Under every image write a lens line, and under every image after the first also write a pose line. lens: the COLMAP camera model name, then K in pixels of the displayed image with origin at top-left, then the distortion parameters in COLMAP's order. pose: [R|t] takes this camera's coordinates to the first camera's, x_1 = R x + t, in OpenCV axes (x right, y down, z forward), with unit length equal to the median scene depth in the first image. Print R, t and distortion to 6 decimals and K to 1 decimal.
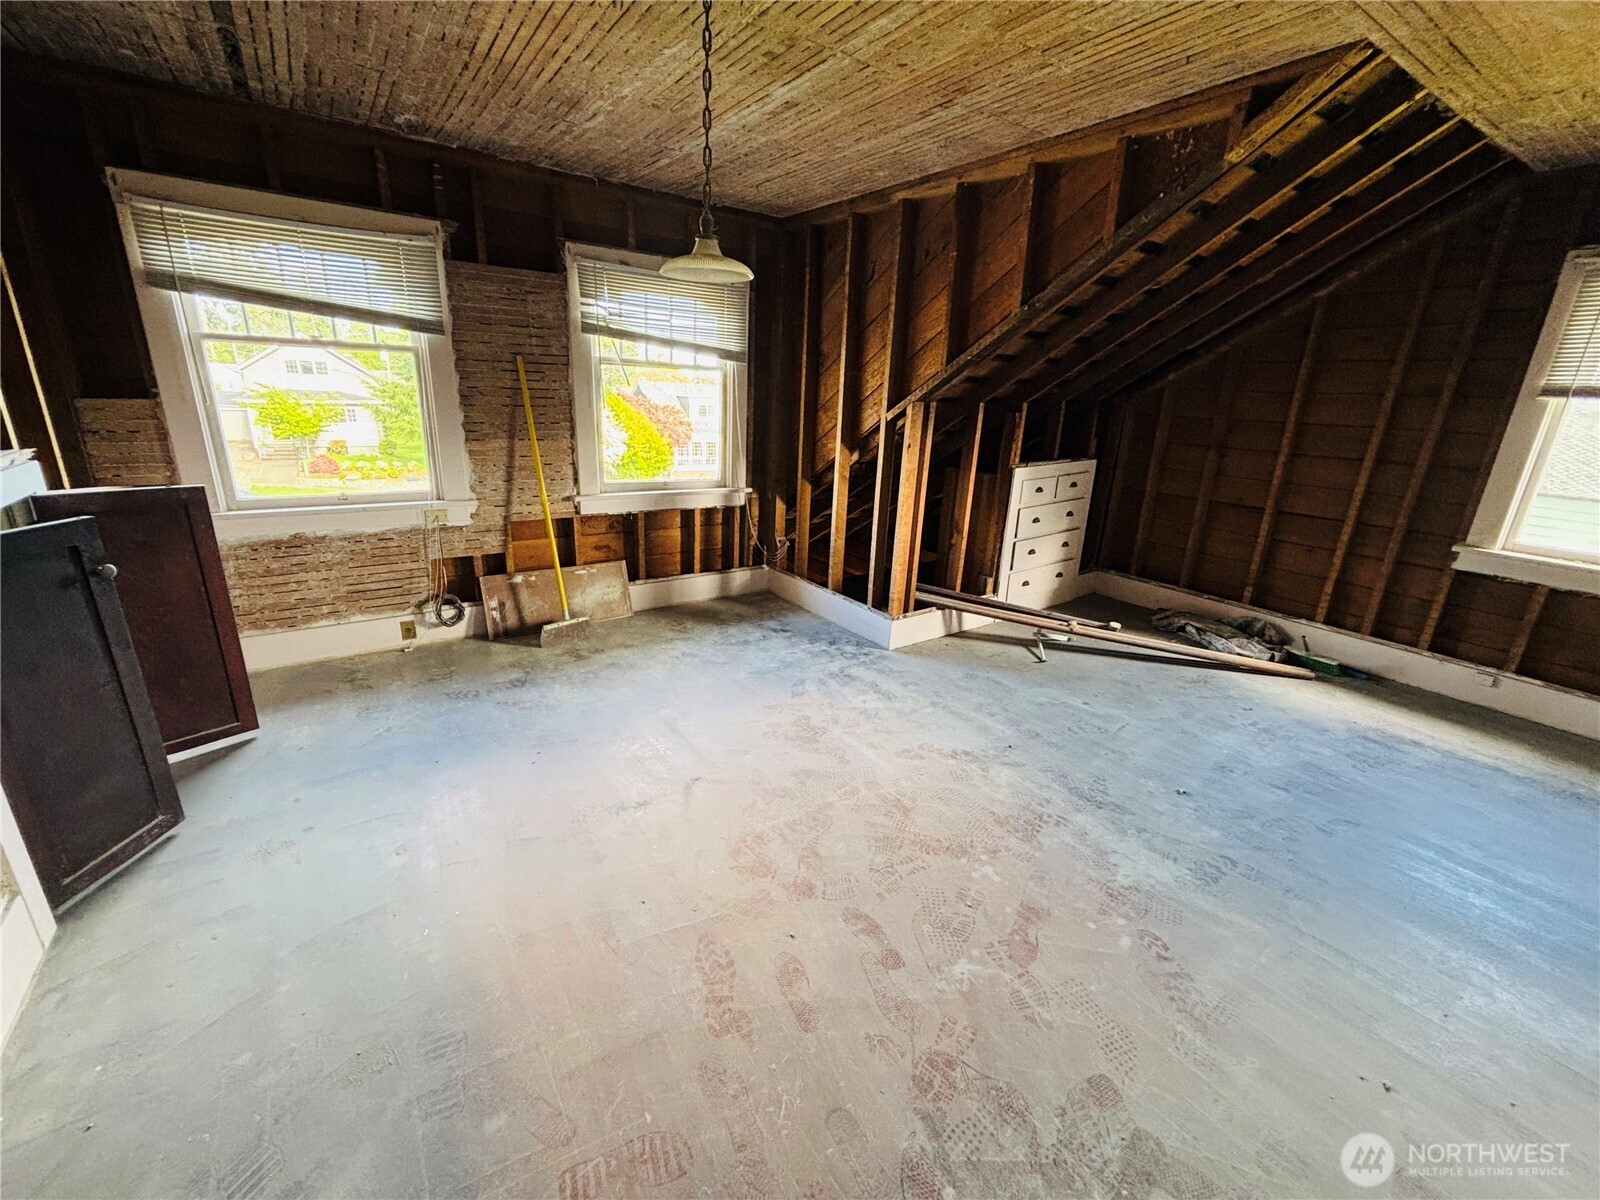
lens RADIAL K [[650.2, 0, 800.1], [0, 650.2, 594.8], [0, 0, 1]] dist [-0.001478, 0.000029]
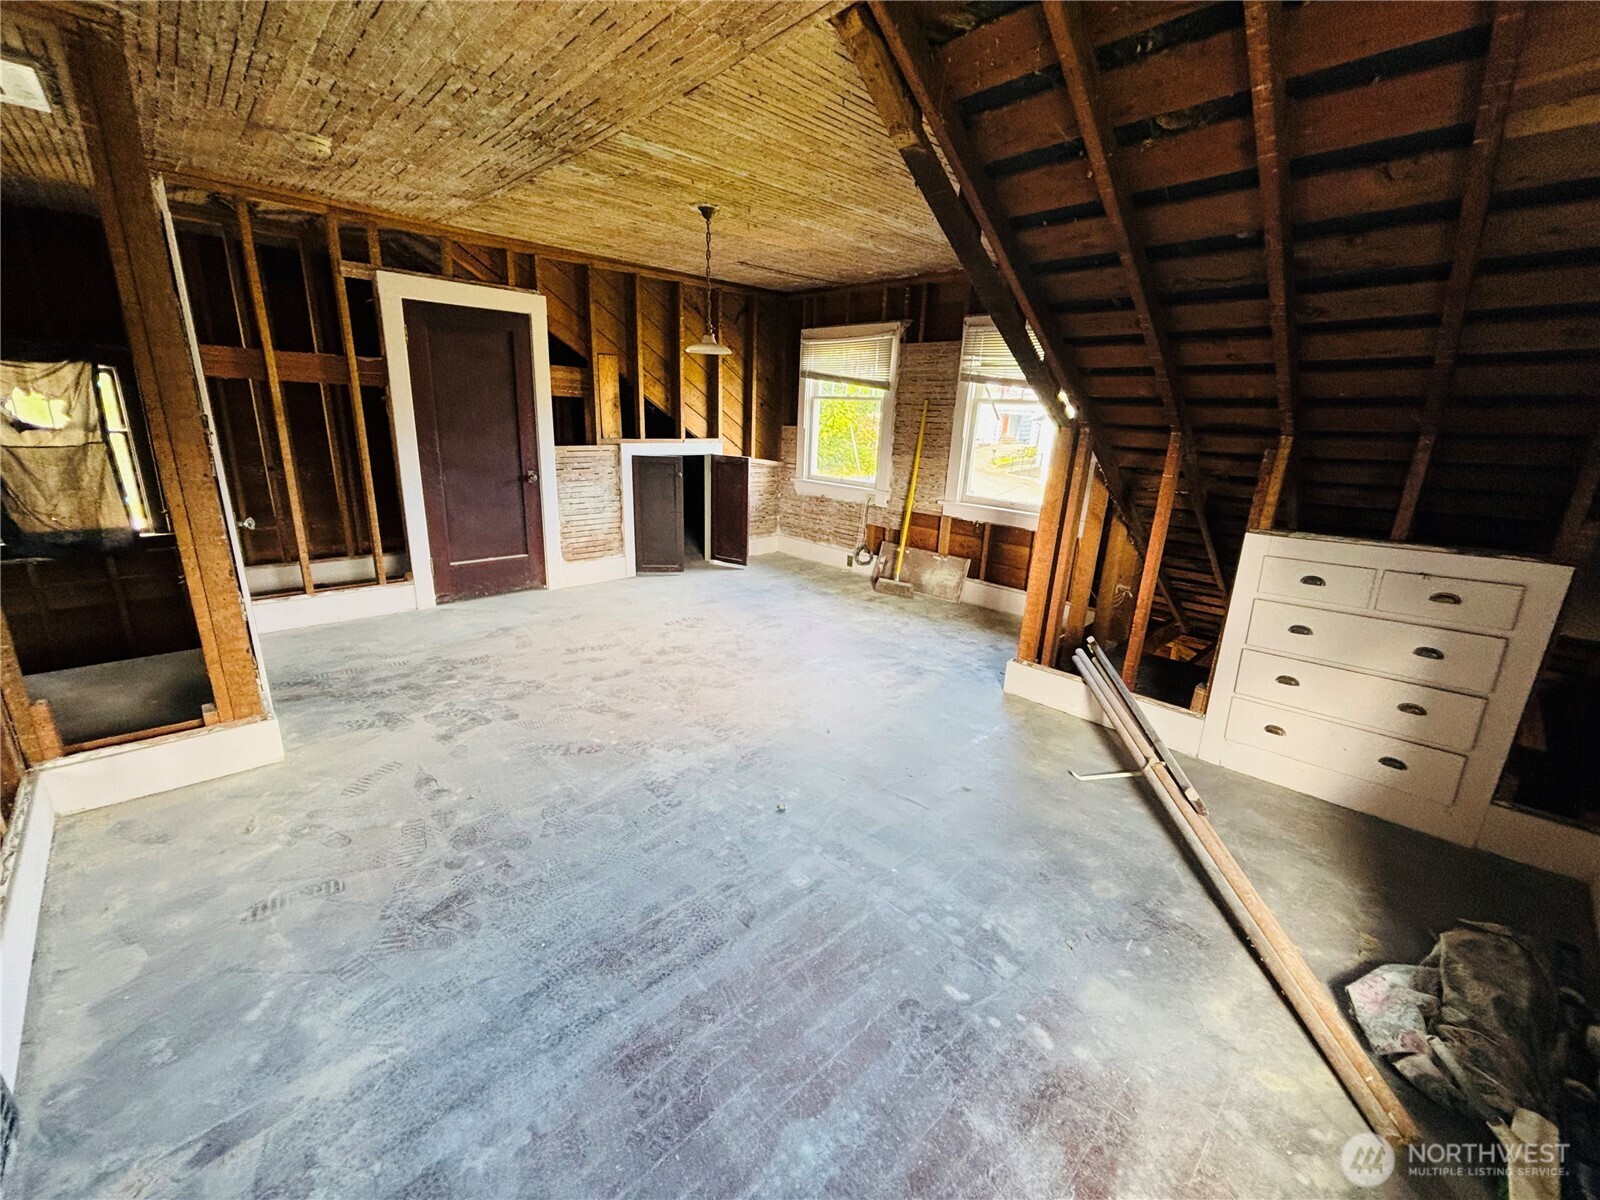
lens RADIAL K [[653.2, 0, 797.7], [0, 653.2, 599.0], [0, 0, 1]] dist [0.037321, -0.000028]
pose [[0.153080, 0.243591, -0.957721, 1.032107], [-0.325018, 0.927637, 0.183990, -0.123096], [0.933236, 0.283112, 0.221174, 0.506050]]
